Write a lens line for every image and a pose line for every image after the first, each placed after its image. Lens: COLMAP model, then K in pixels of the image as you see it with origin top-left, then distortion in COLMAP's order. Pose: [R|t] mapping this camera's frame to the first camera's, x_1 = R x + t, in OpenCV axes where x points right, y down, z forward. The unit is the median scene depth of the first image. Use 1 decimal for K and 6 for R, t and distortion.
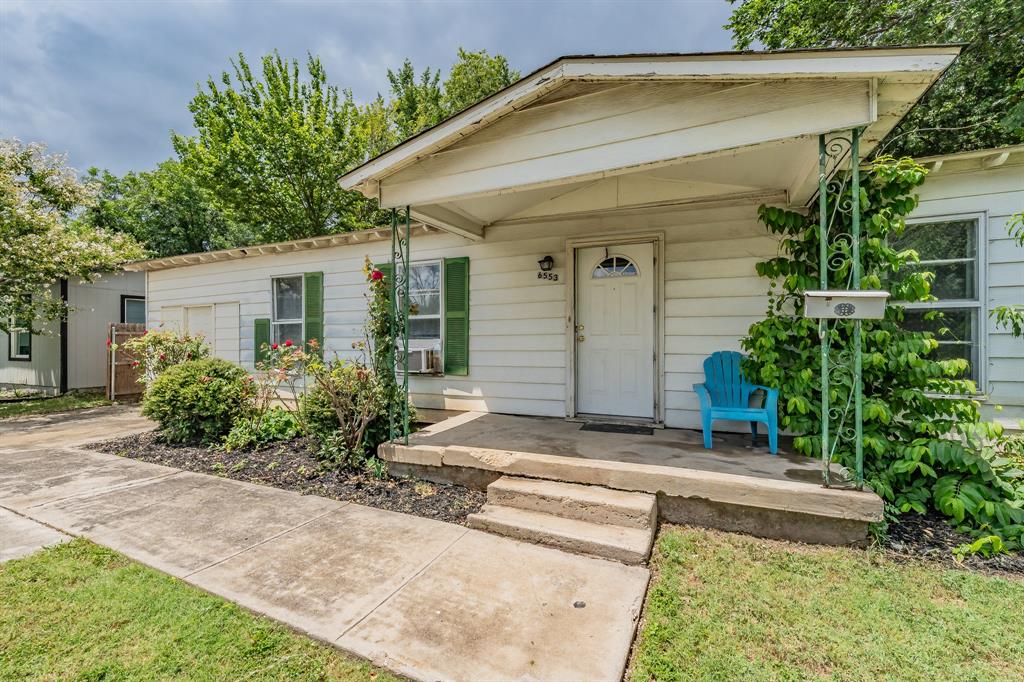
lens RADIAL K [[428.8, 0, 512.0], [0, 428.8, 341.0], [0, 0, 1]] dist [0.000799, 0.000067]
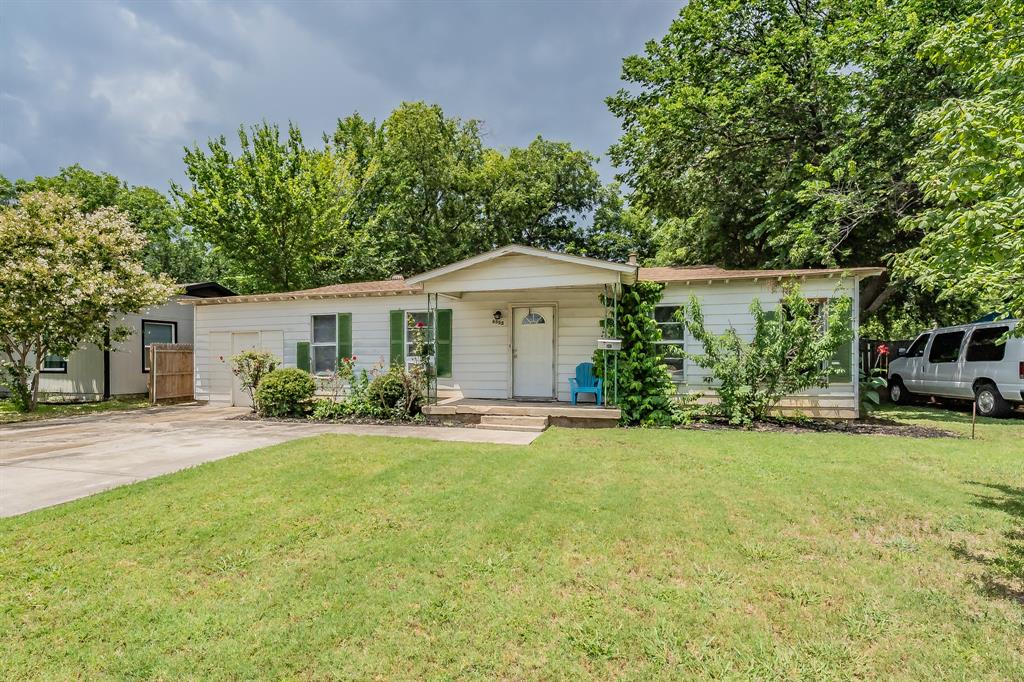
lens RADIAL K [[363.0, 0, 529.4], [0, 363.0, 357.6], [0, 0, 1]] dist [0.000973, 0.000088]
pose [[0.976073, 0.003701, 0.217414, -0.122899], [-0.002649, 0.999983, -0.005133, 0.008384], [-0.217429, 0.004434, 0.976066, -0.546964]]
